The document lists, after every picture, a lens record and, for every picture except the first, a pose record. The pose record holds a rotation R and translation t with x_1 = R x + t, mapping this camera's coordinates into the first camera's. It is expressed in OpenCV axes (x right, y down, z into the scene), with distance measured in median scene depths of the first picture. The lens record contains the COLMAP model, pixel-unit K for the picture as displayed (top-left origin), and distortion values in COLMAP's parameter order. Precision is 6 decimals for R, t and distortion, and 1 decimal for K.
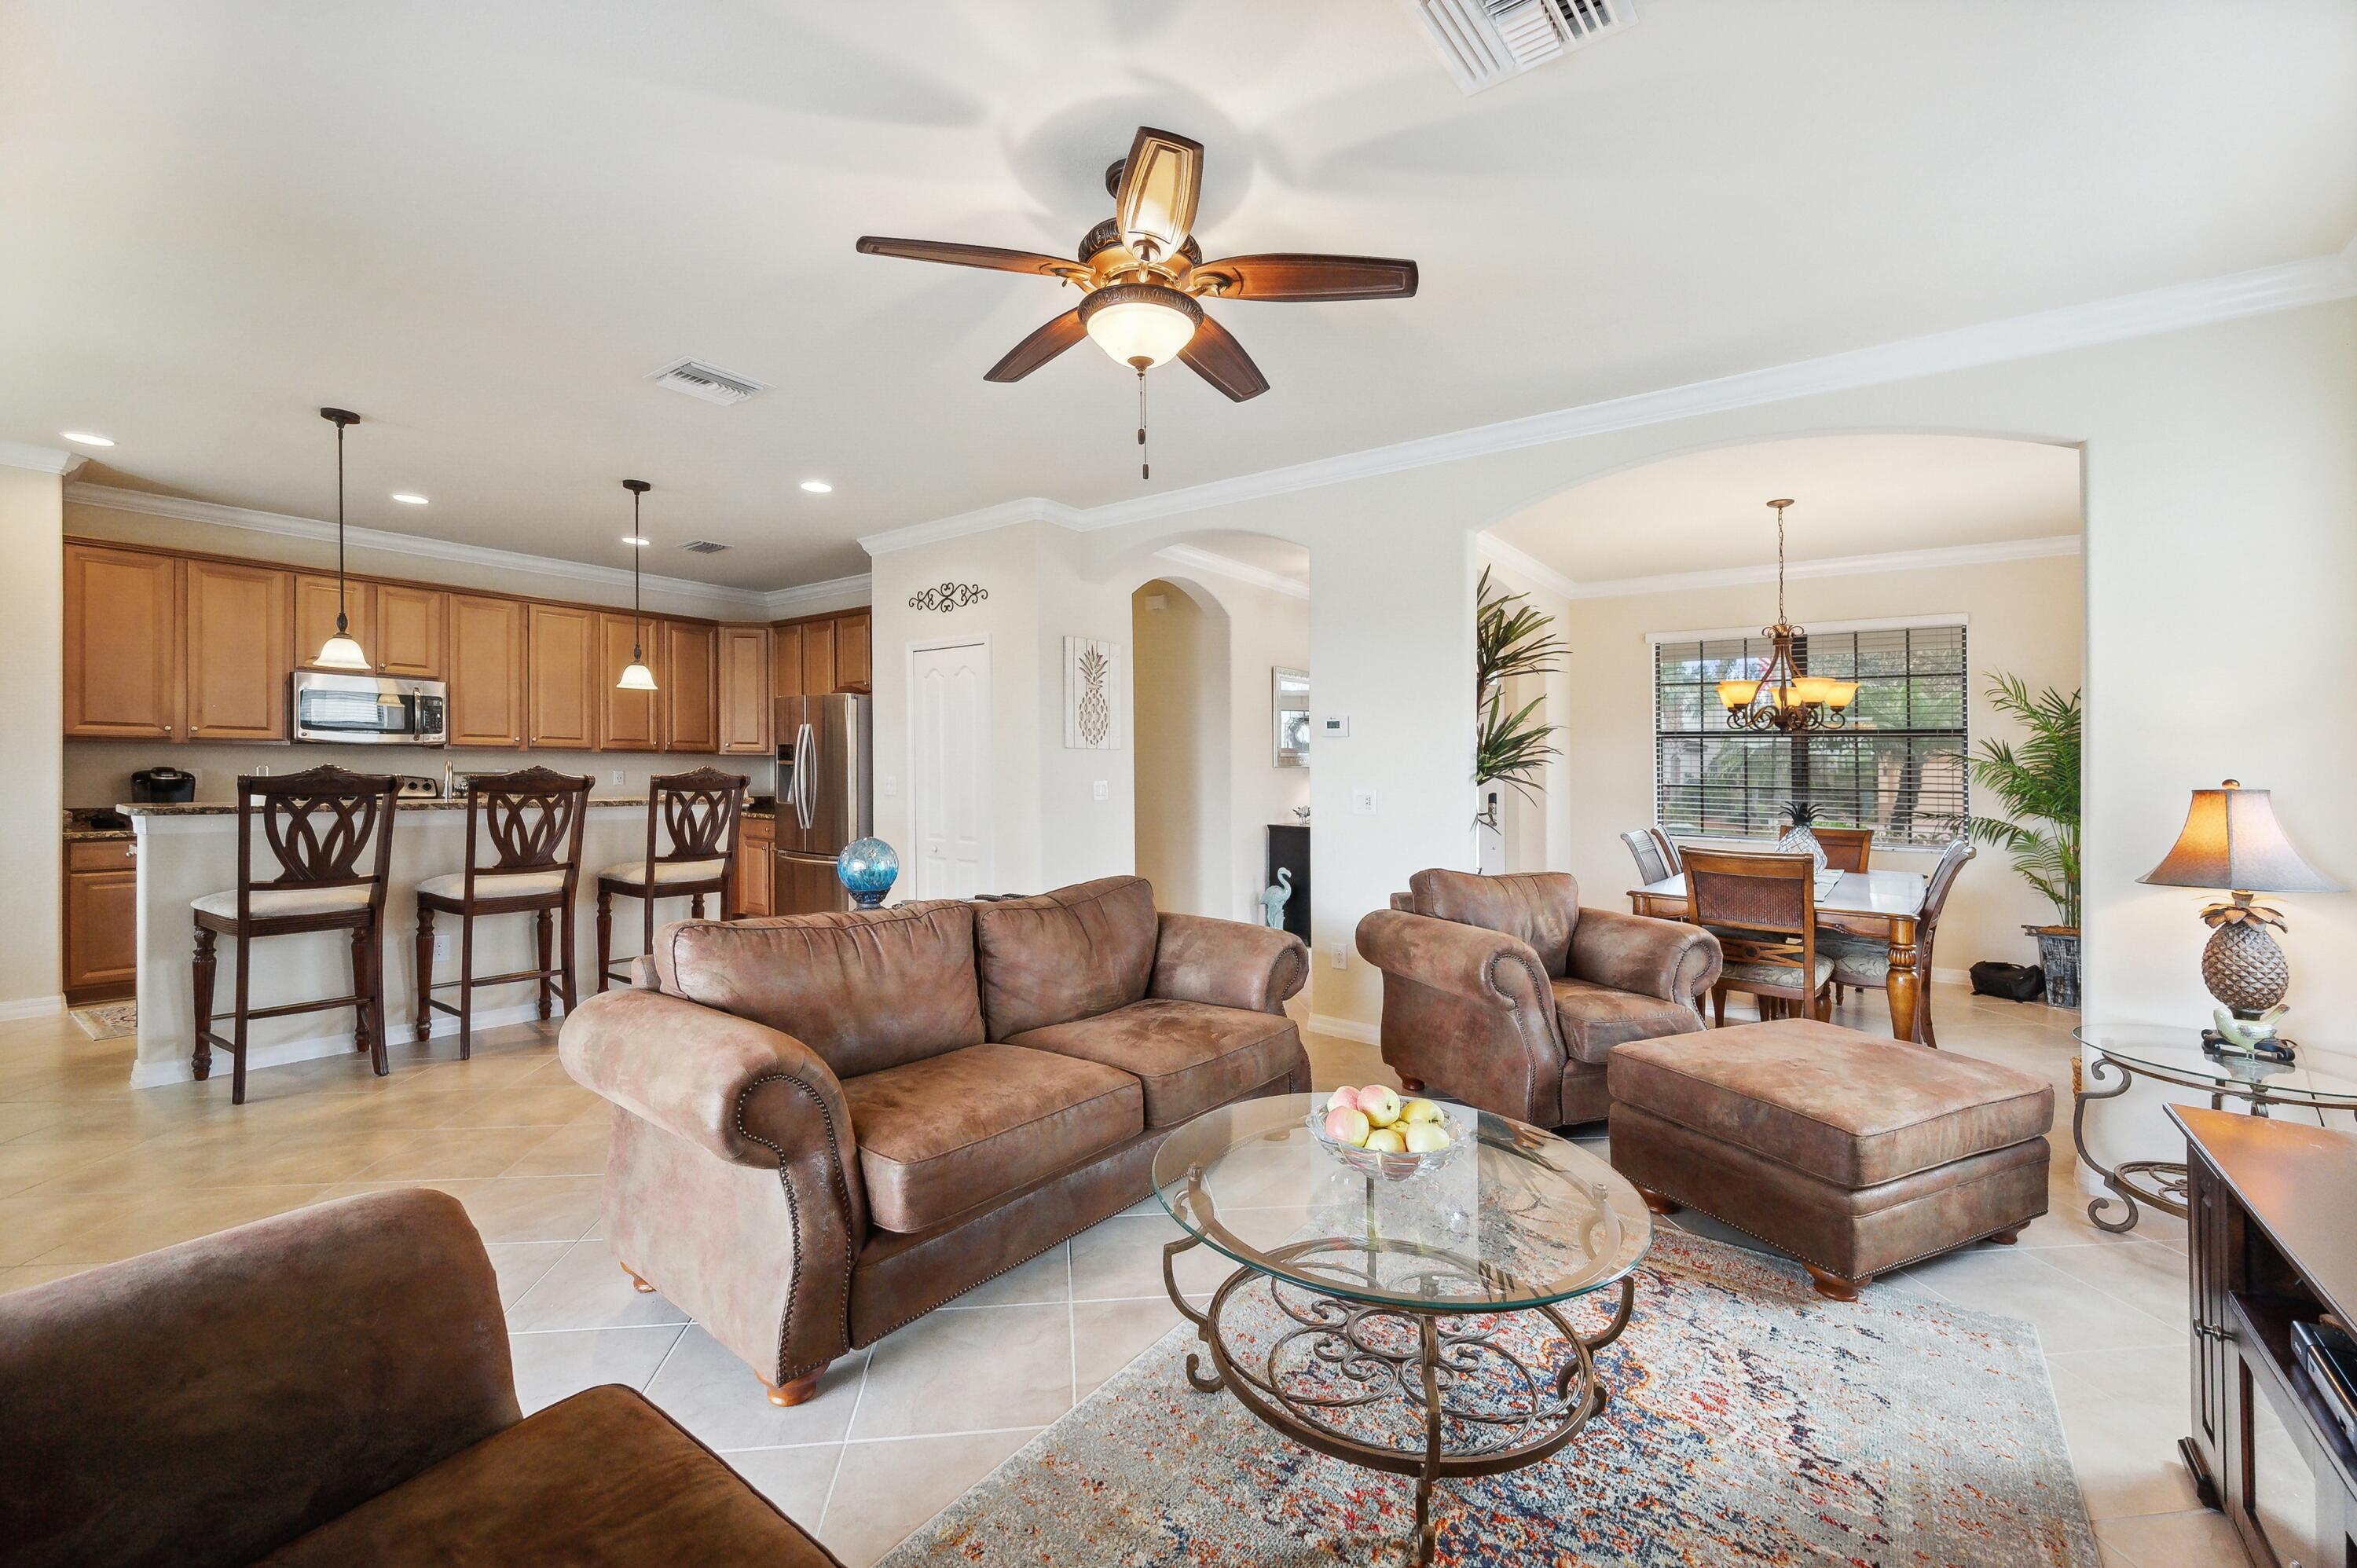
lens RADIAL K [[941.4, 0, 1185.6], [0, 941.4, 778.5], [0, 0, 1]] dist [0.001182, 0.000110]
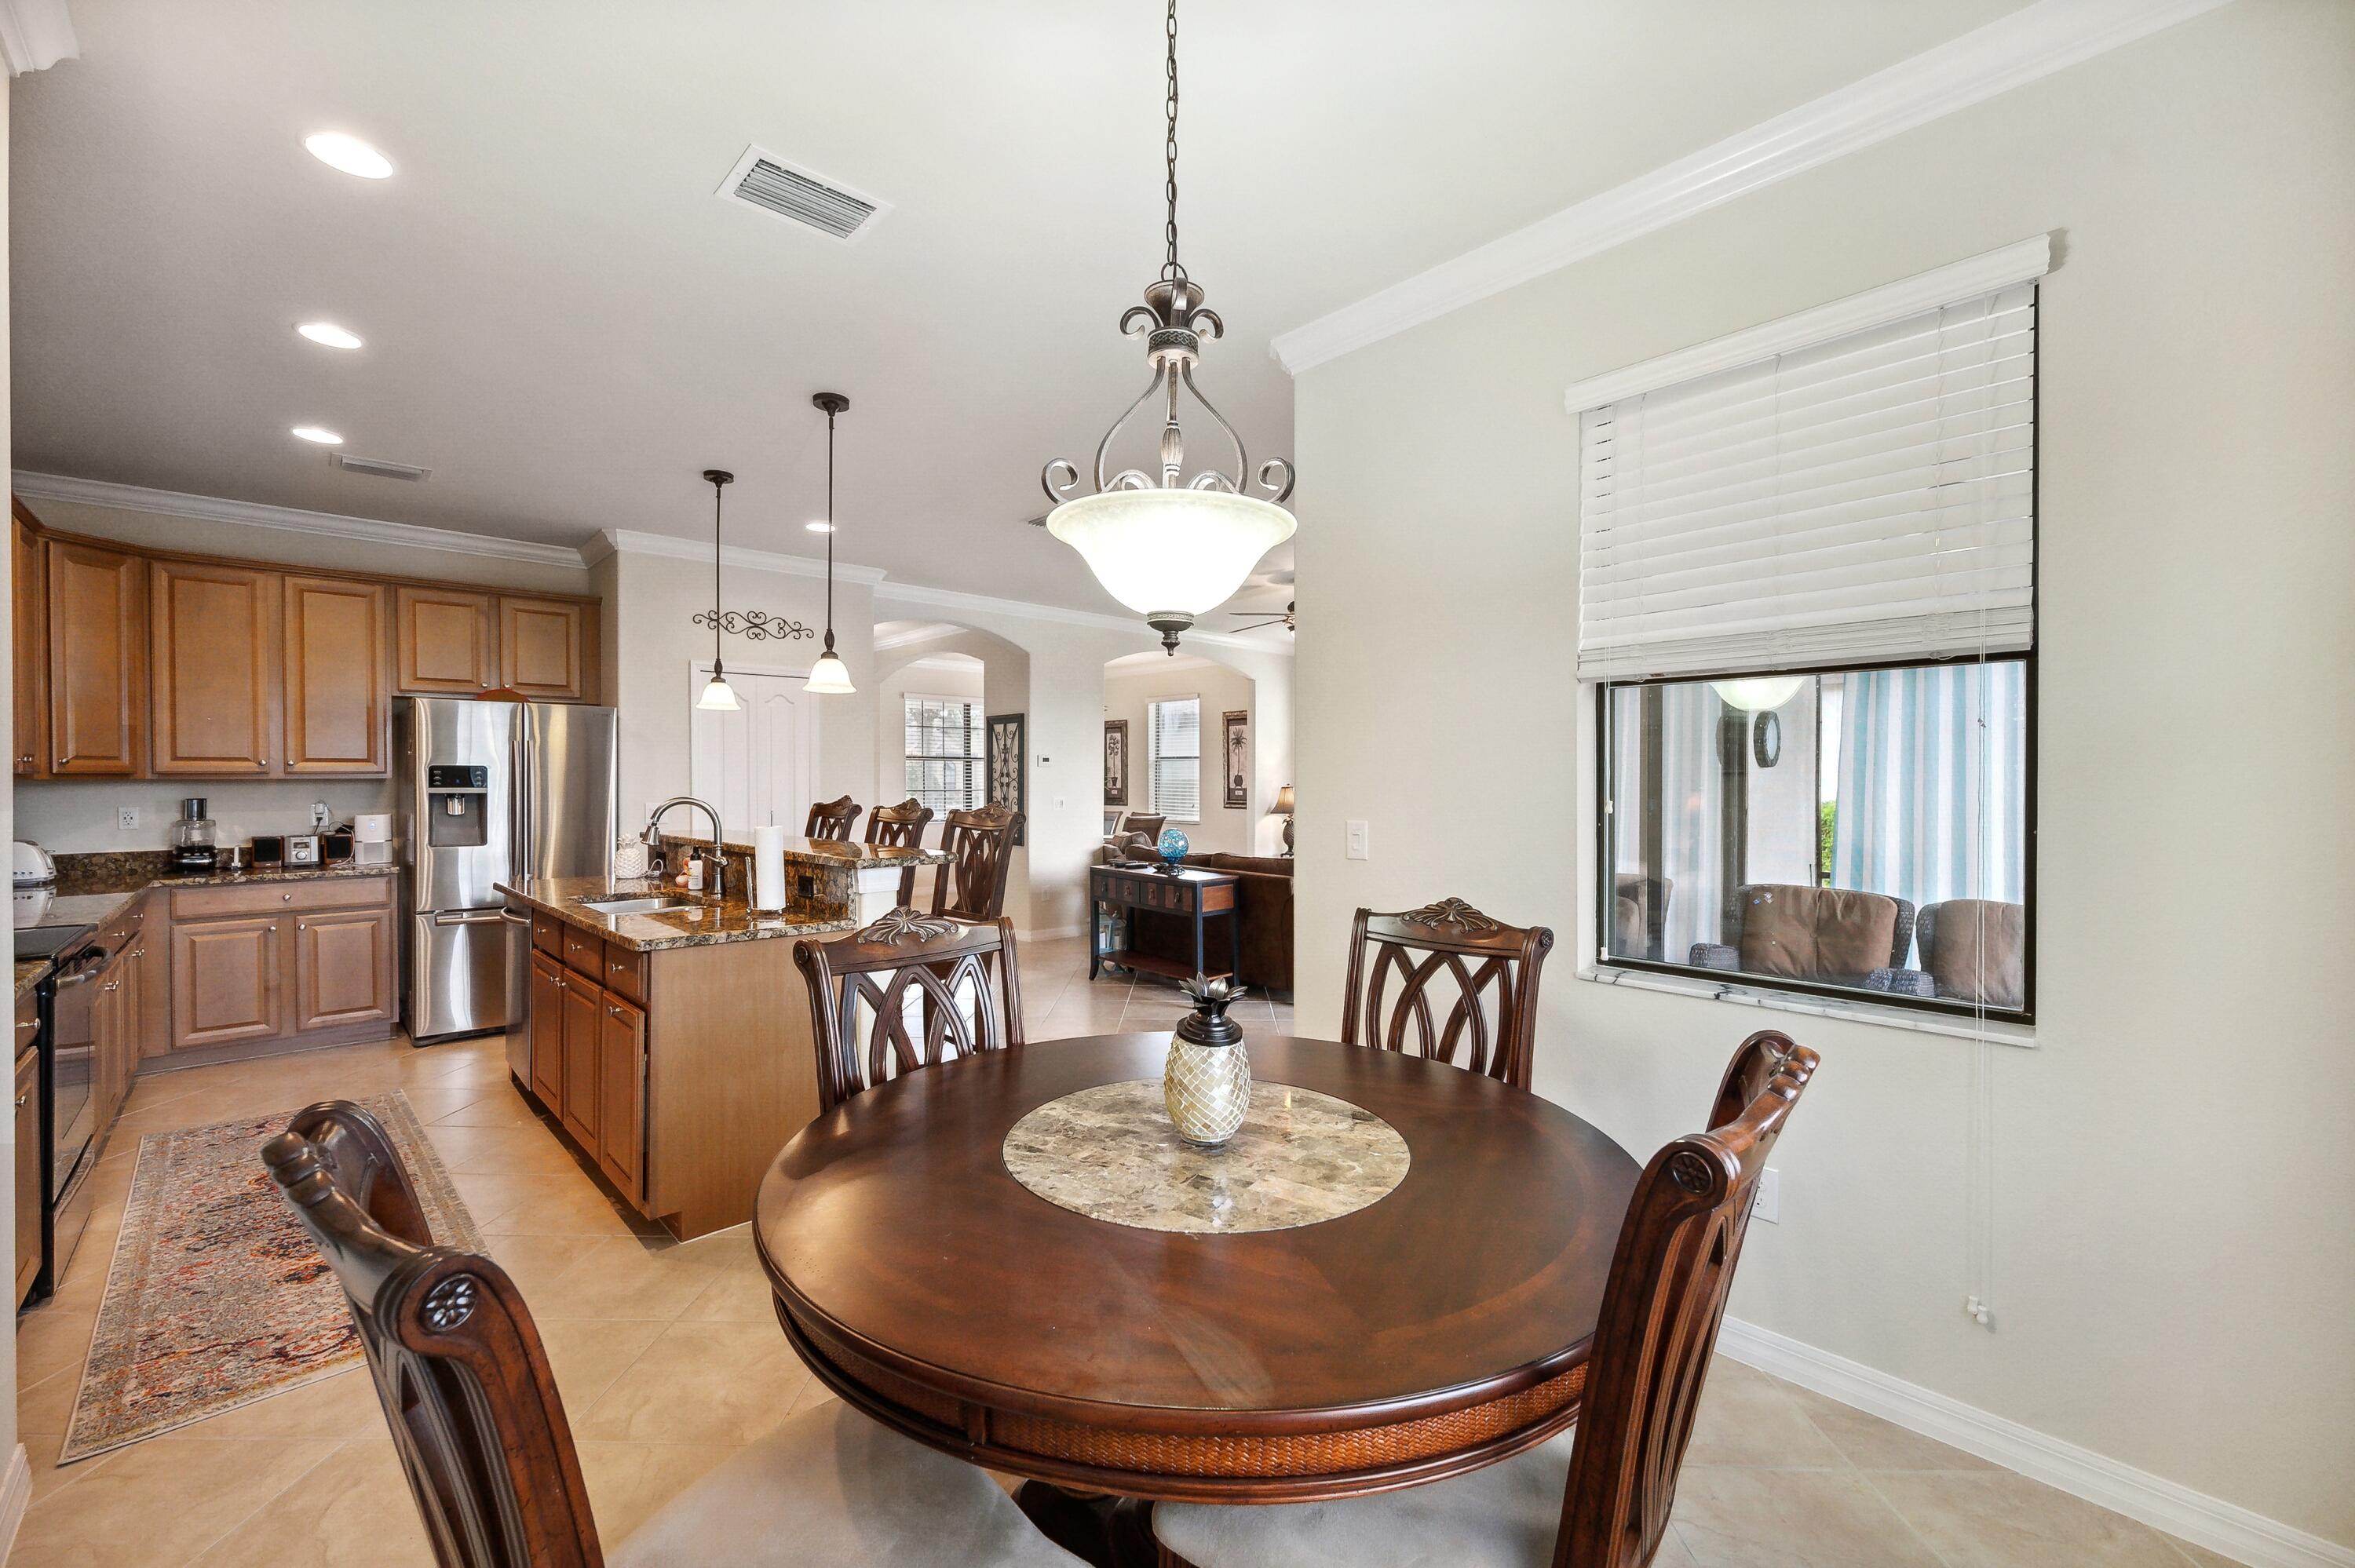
lens RADIAL K [[952.2, 0, 1175.8], [0, 952.2, 784.6], [0, 0, 1]] dist [0.000797, -0.000009]
pose [[0.164098, -0.019438, 0.986252, -1.268082], [0.014131, 0.999750, 0.017353, -0.031685], [-0.986343, 0.011089, 0.164332, 0.400679]]
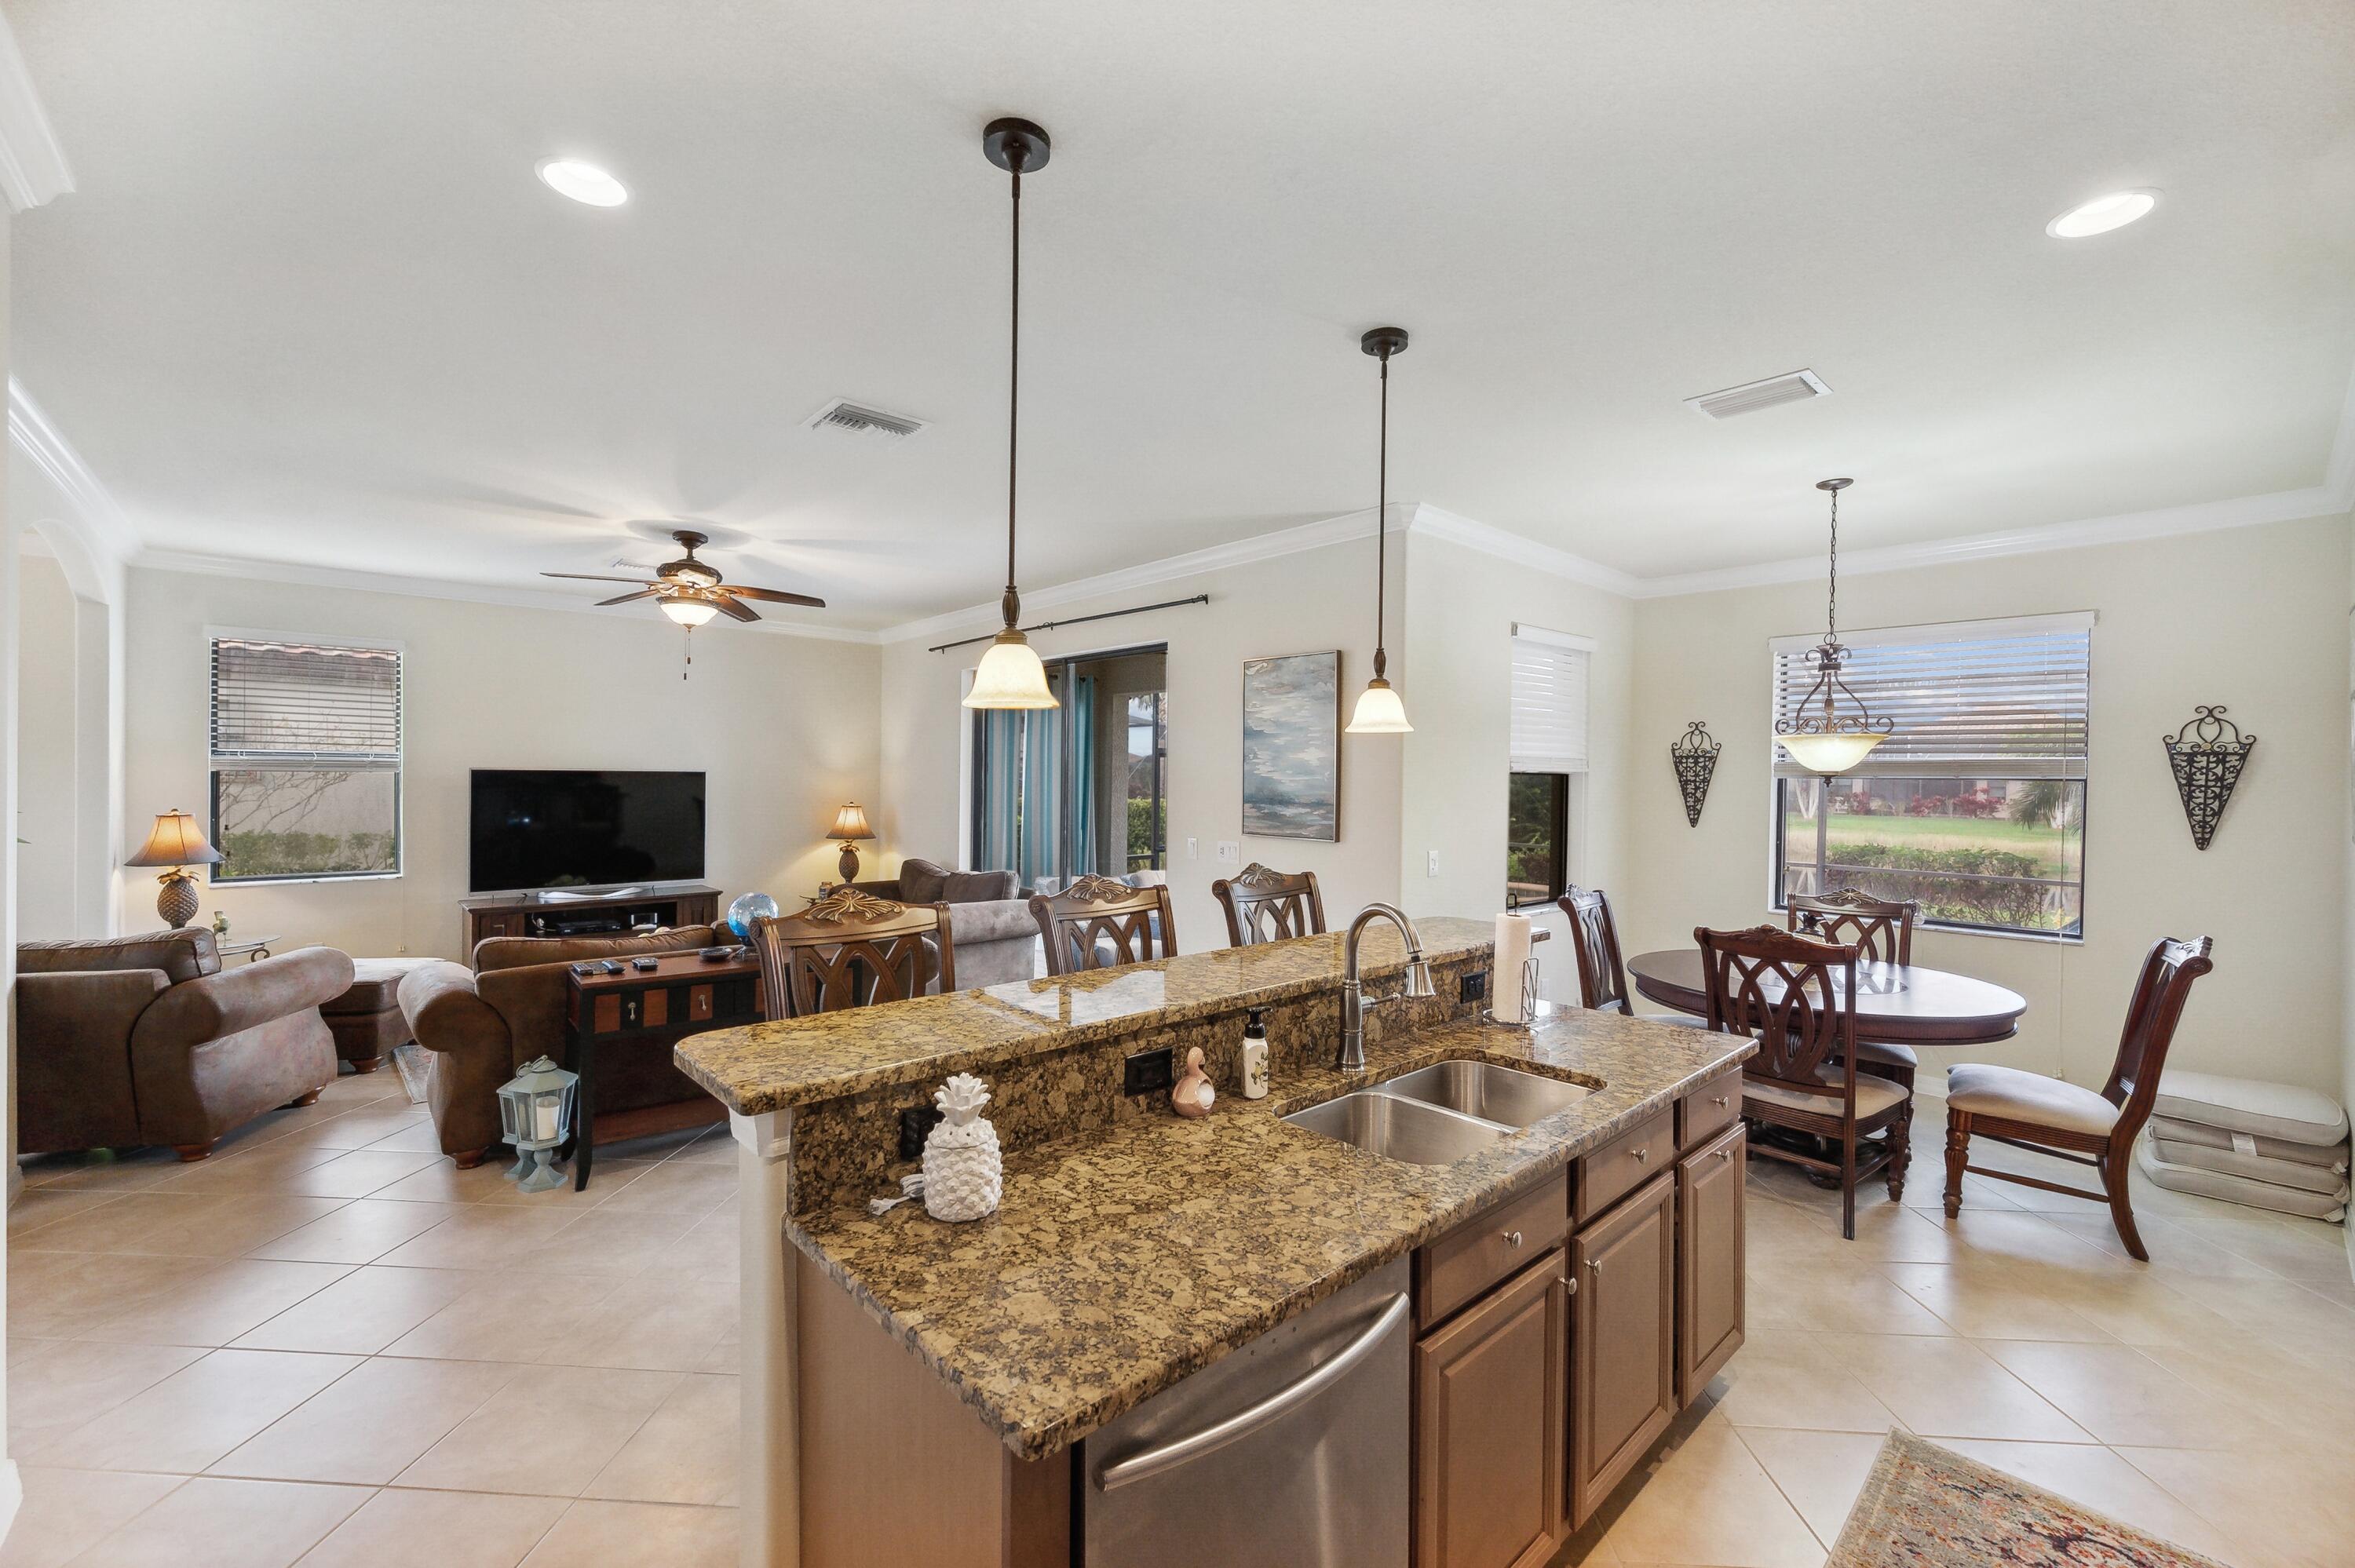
lens RADIAL K [[956.7, 0, 1173.6], [0, 956.7, 789.8], [0, 0, 1]] dist [-0.001260, -0.000297]
pose [[-0.979915, -0.029410, 0.197234, -0.658447], [-0.024379, 0.999314, 0.027888, -0.069861], [-0.197919, 0.022519, -0.979960, 1.233792]]
